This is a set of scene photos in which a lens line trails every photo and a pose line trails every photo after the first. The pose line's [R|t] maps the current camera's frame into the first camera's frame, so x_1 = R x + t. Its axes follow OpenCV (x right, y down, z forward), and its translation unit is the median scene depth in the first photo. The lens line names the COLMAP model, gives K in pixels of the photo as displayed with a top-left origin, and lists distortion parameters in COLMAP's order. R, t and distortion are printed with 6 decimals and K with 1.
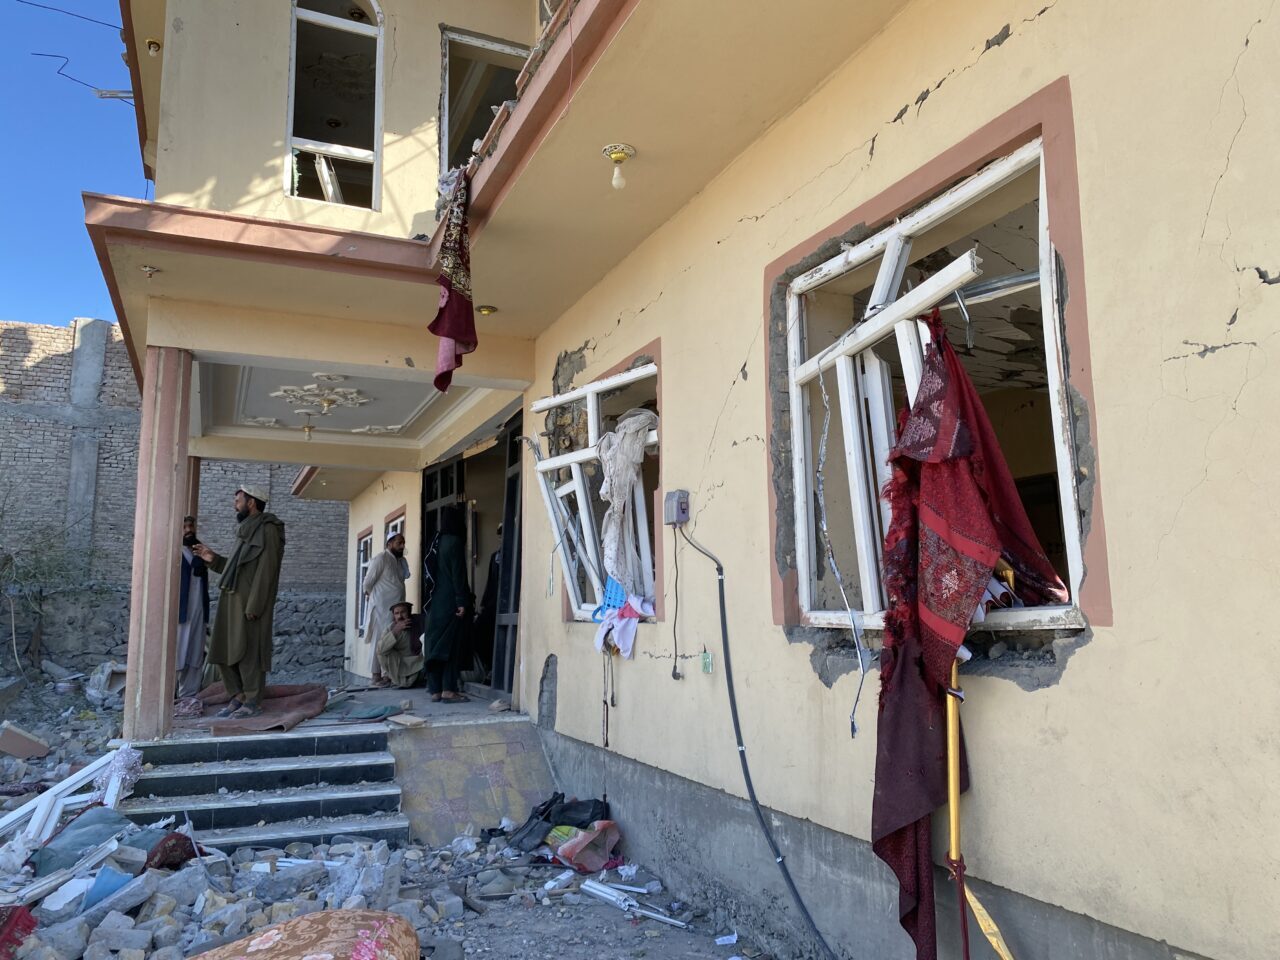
lens RADIAL K [[965.6, 0, 632.4], [0, 965.6, 475.4], [0, 0, 1]] dist [0.047273, -0.034419]
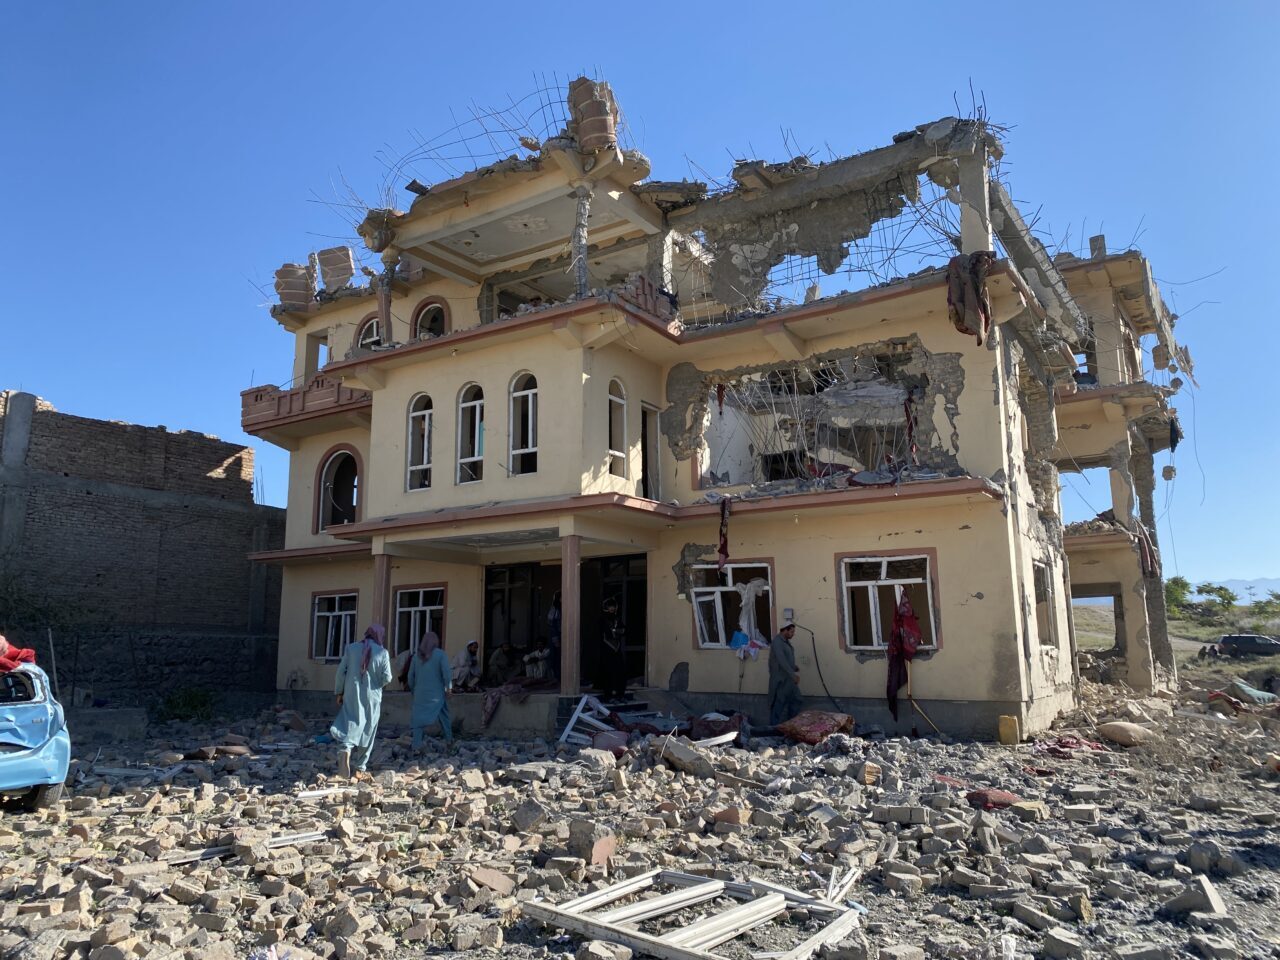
lens RADIAL K [[965.6, 0, 638.4], [0, 965.6, 453.3], [0, 0, 1]] dist [0.047273, -0.034419]
pose [[0.821450, 0.116354, 0.558284, -2.095014], [-0.082137, 0.992897, -0.086078, -0.169631], [-0.564334, 0.024853, 0.825173, -1.337030]]
